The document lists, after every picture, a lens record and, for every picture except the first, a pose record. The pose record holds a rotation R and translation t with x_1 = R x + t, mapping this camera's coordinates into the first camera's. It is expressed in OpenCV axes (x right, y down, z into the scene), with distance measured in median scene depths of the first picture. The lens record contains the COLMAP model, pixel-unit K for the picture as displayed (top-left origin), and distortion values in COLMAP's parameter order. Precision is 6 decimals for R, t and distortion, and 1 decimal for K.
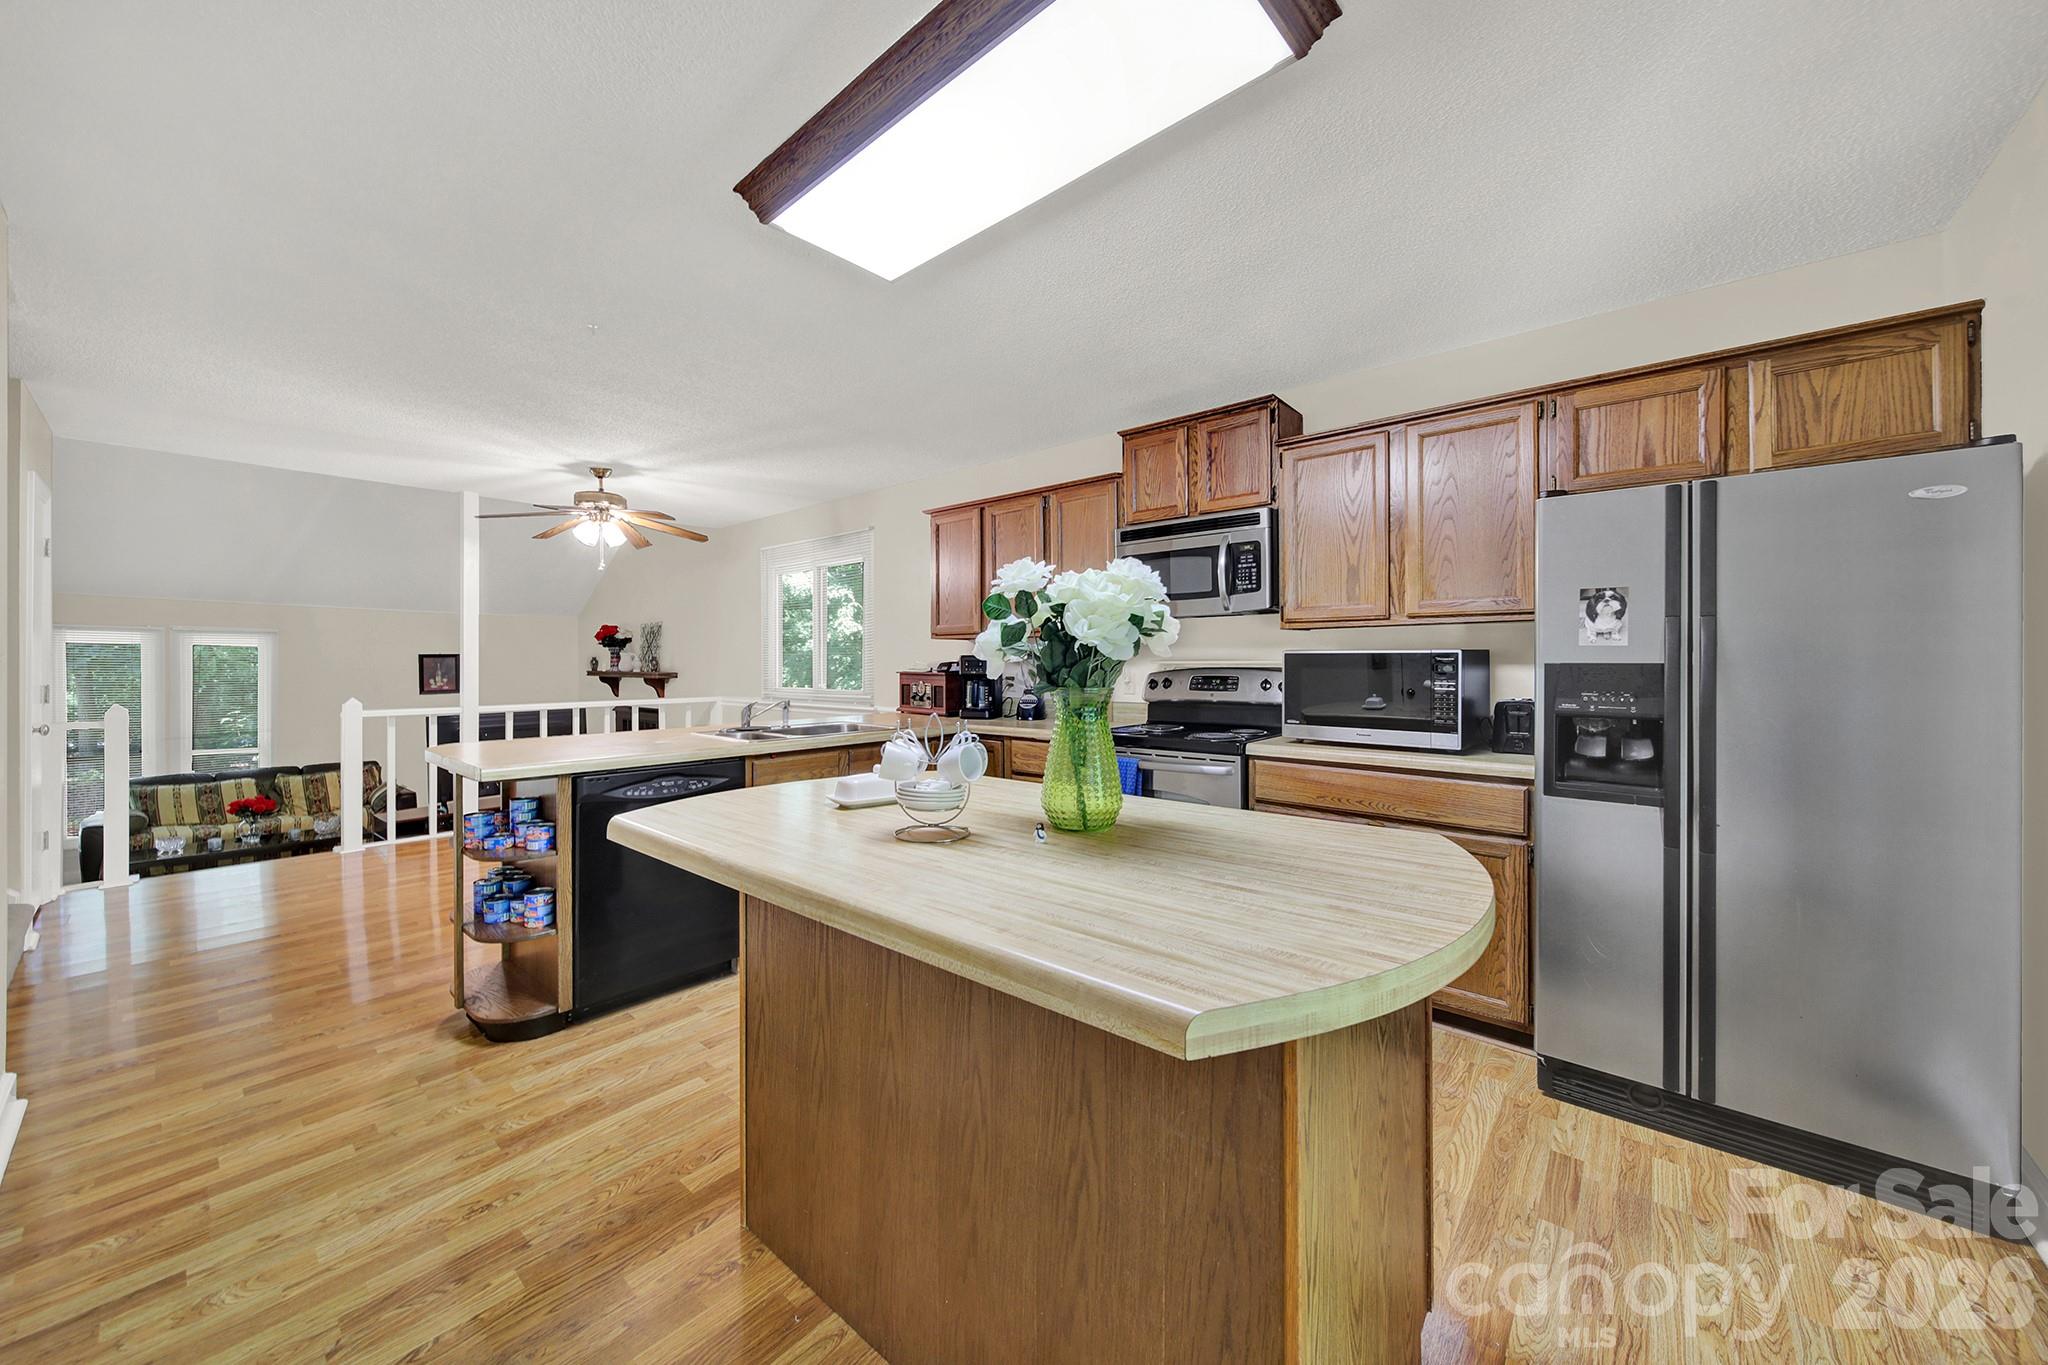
lens RADIAL K [[743.0, 0, 1019.8], [0, 743.0, 670.0], [0, 0, 1]] dist [-0.000645, -0.000129]
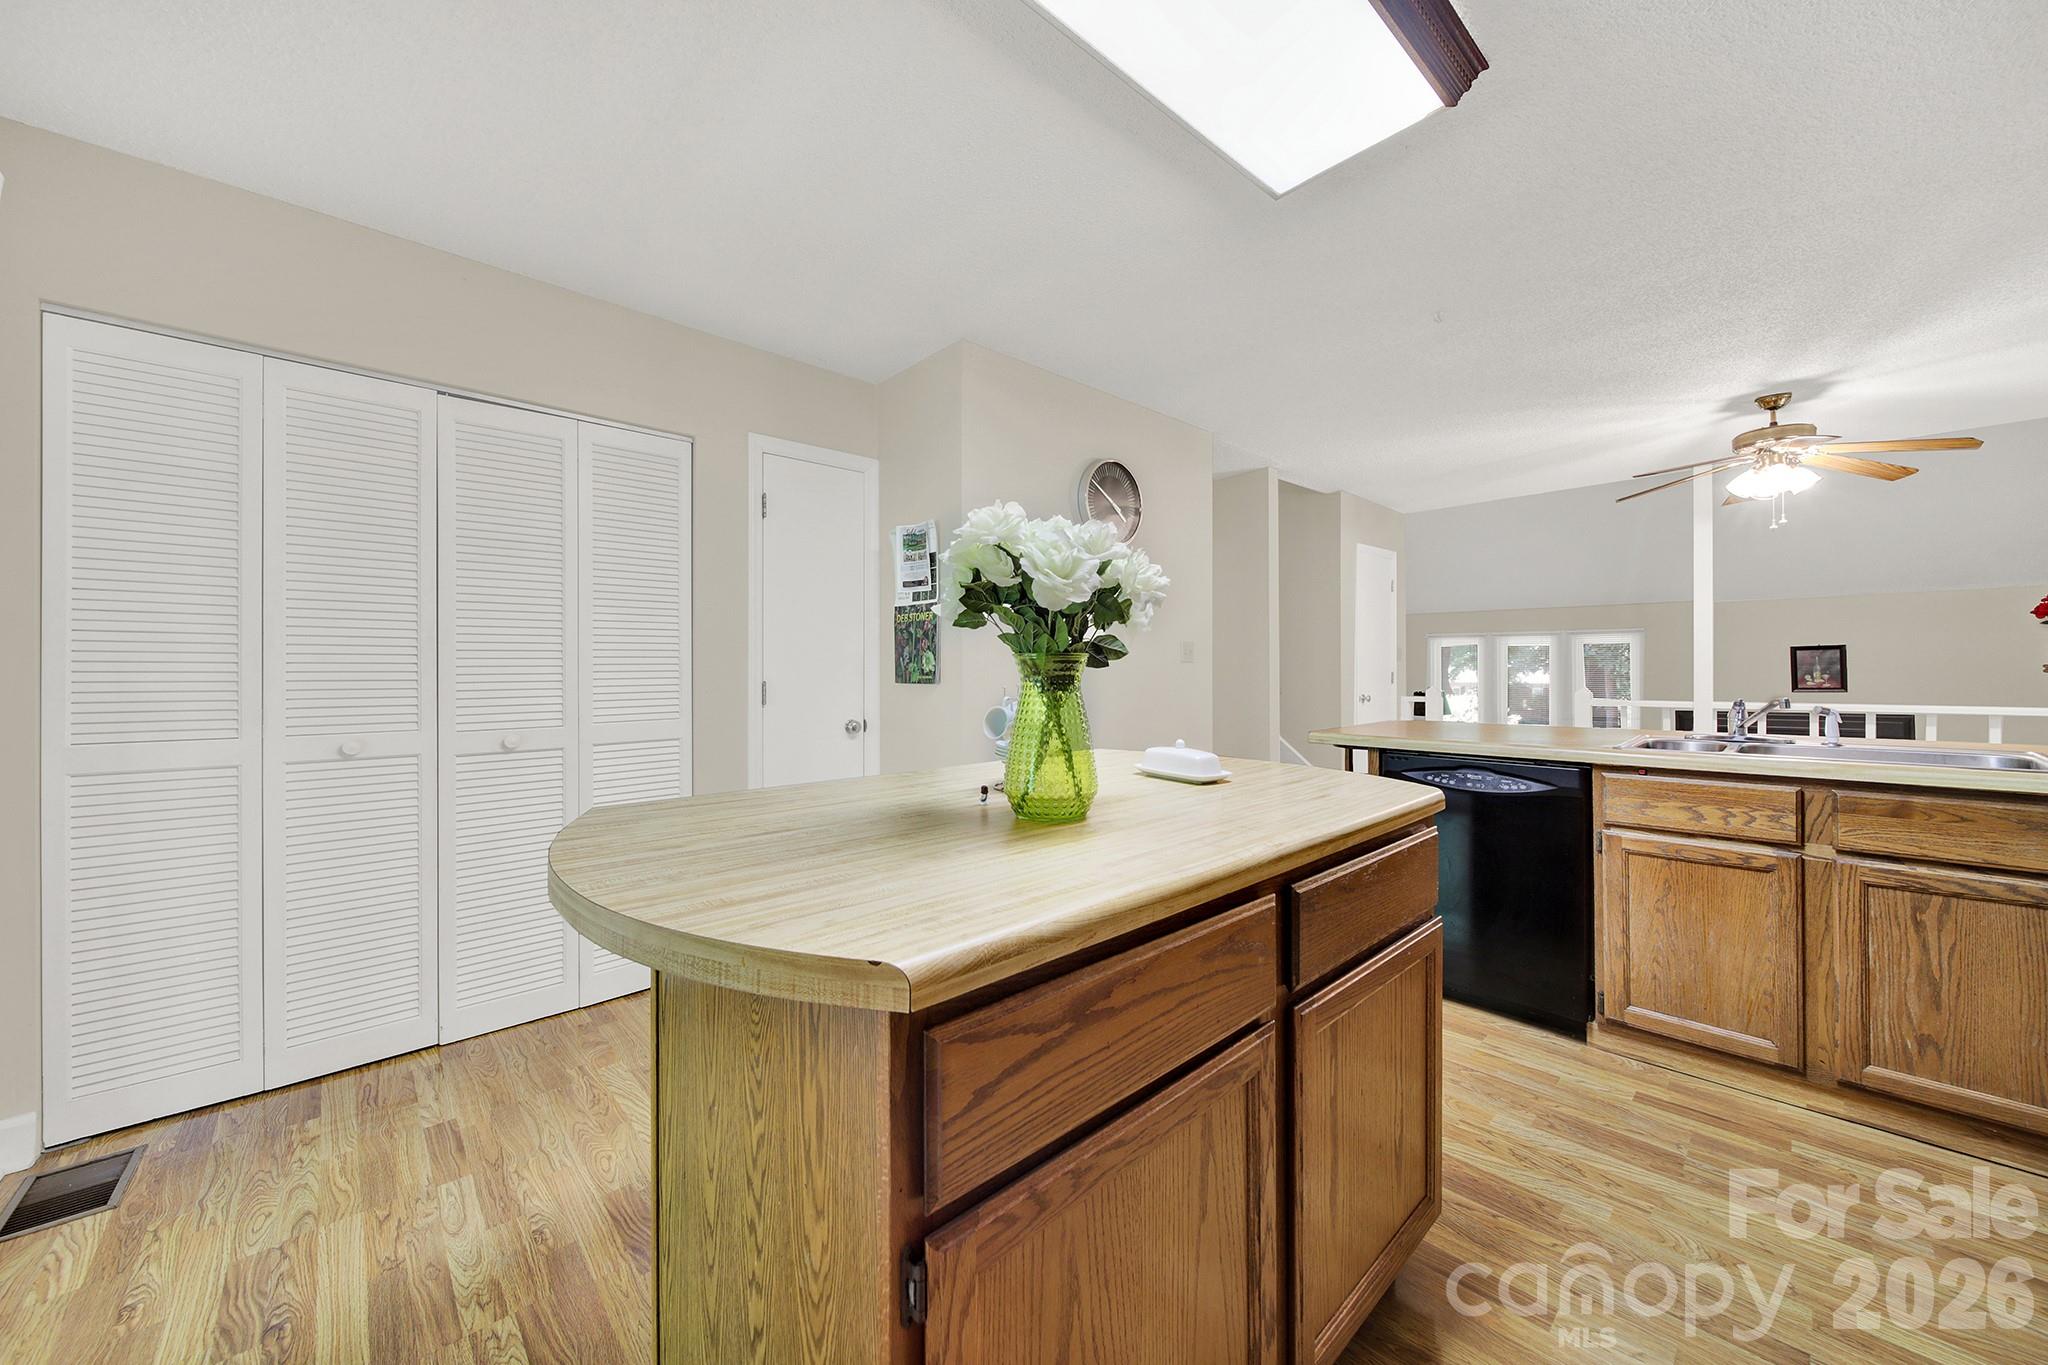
lens RADIAL K [[743.0, 0, 1019.8], [0, 743.0, 670.0], [0, 0, 1]] dist [-0.000645, -0.000129]
pose [[-0.099766, 0.005373, -0.994996, 0.275779], [-0.005237, 0.999969, 0.005925, 0.010684], [0.994997, 0.005802, -0.099734, 0.300895]]
